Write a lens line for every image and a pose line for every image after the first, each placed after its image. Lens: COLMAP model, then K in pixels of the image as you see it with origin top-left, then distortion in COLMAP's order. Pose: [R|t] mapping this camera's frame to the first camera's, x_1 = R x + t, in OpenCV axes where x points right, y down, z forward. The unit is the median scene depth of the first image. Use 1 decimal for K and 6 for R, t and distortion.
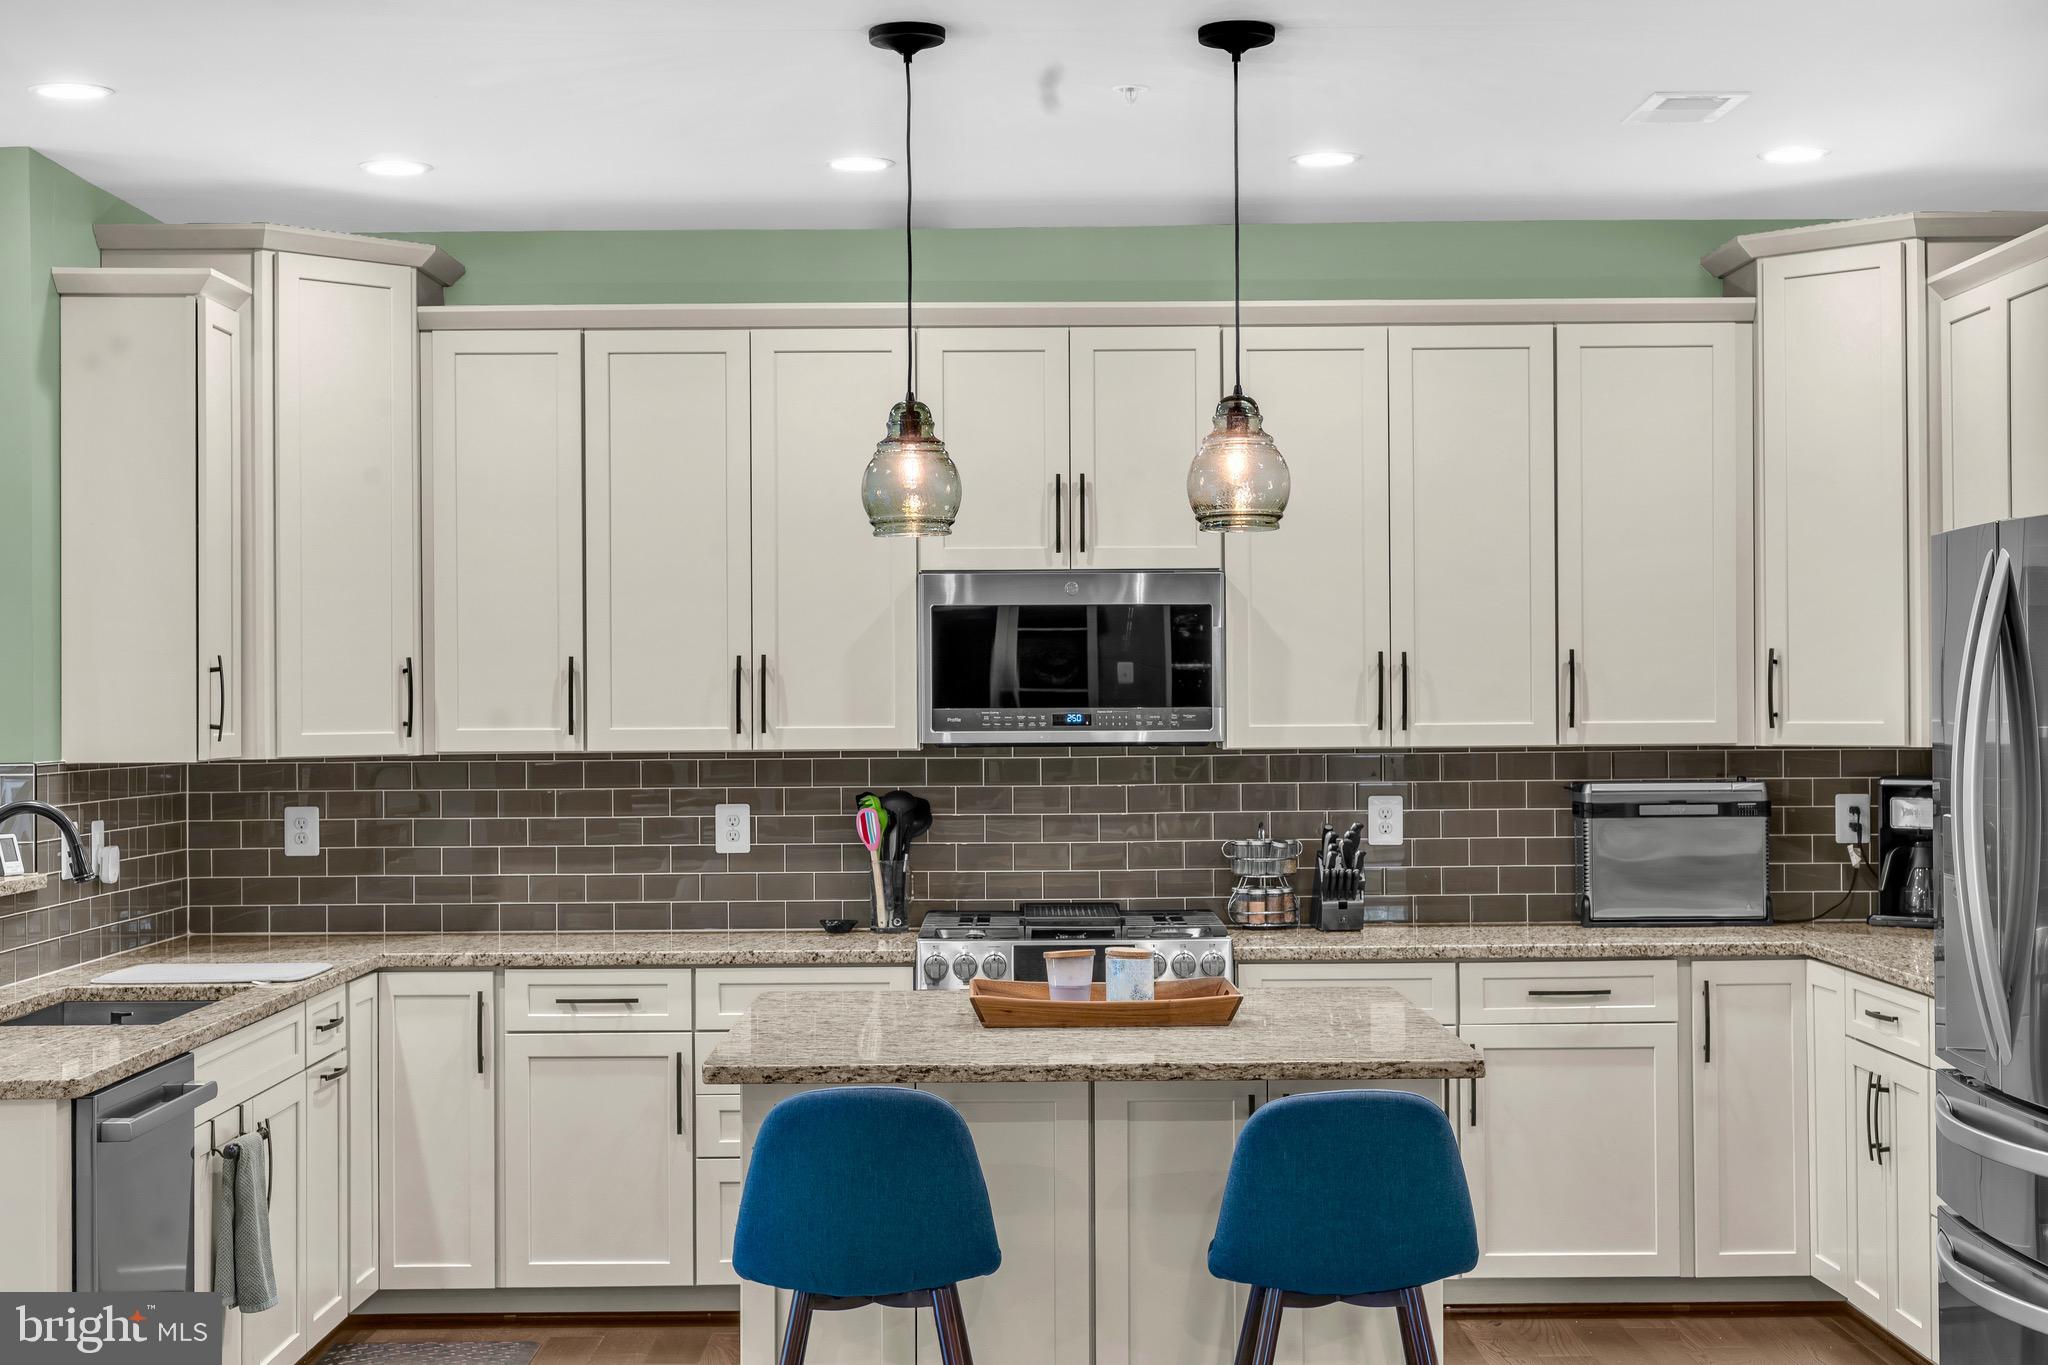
lens RADIAL K [[2968.8, 0, 1022.3], [0, 2968.8, 684.0], [0, 0, 1]] dist [0.027797, 0.000000]
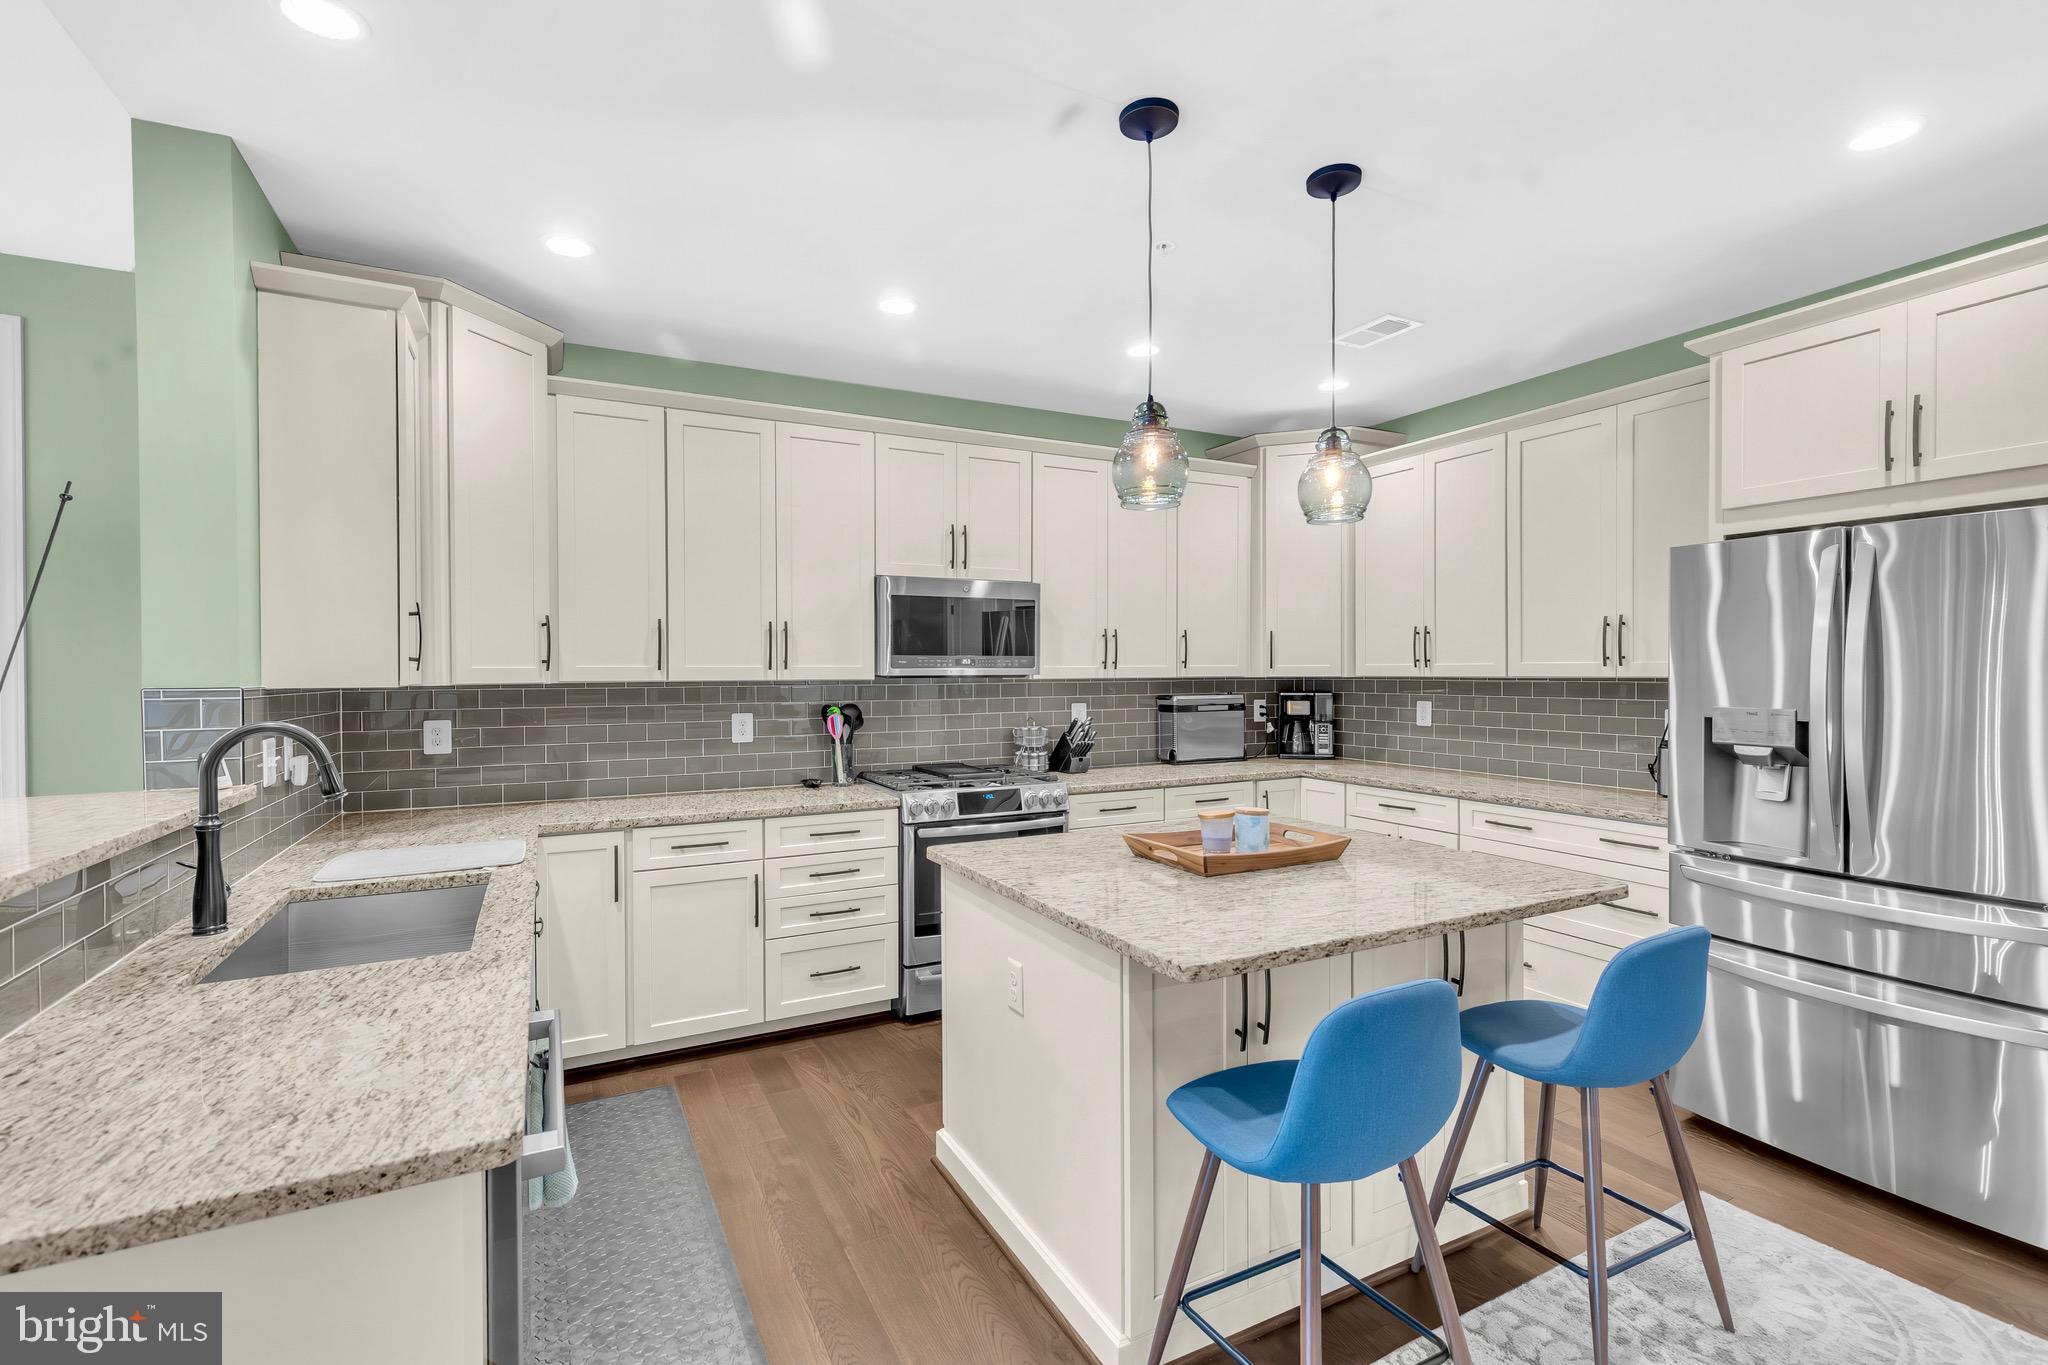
lens RADIAL K [[923.3, 0, 1031.8], [0, 923.3, 682.1], [0, 0, 1]] dist [0.004887, -0.000273]
pose [[0.889919, -0.002430, 0.456113, -0.197715], [-0.003291, 0.999926, 0.011747, 0.016989], [-0.456107, -0.011955, 0.889844, 0.483767]]
